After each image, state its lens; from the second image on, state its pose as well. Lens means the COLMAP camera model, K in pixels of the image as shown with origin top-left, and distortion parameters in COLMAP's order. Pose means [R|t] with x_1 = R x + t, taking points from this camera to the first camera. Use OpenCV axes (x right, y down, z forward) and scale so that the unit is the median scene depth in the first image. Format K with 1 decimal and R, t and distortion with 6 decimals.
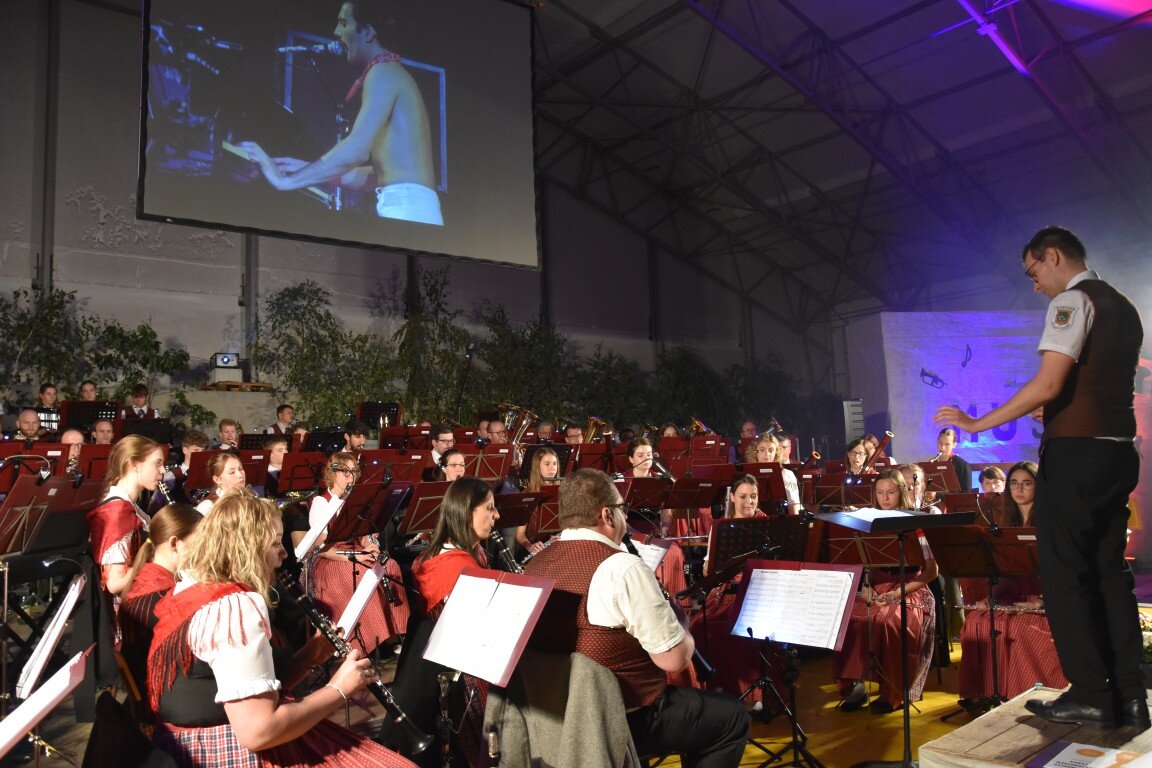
lens RADIAL K [[893.1, 0, 578.5], [0, 893.1, 392.9], [0, 0, 1]] dist [-0.160080, 0.123092]
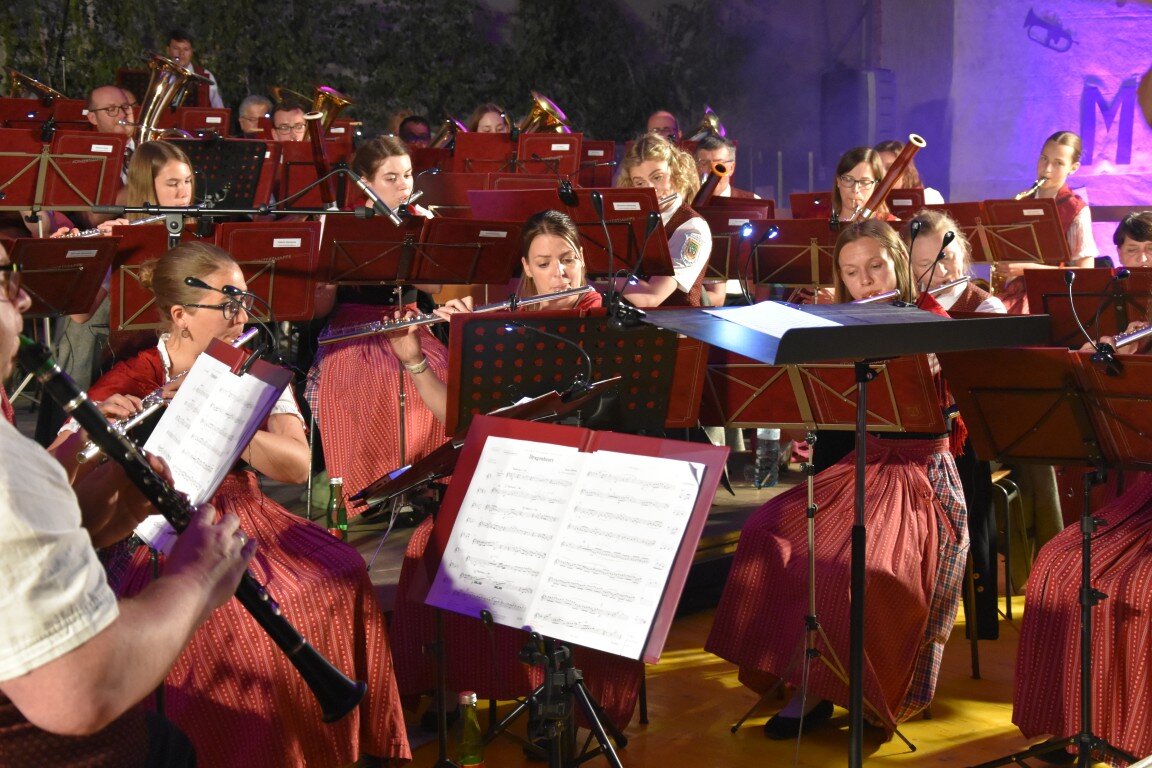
lens RADIAL K [[1534.1, 0, 576.0], [0, 1534.1, 384.0], [0, 0, 1]] dist [0.028512, 0.516049]
pose [[0.996672, 0.014775, 0.080164, 0.058760], [-0.030472, 0.979669, 0.198291, 0.010246], [-0.075604, -0.200074, 0.976860, 0.100263]]
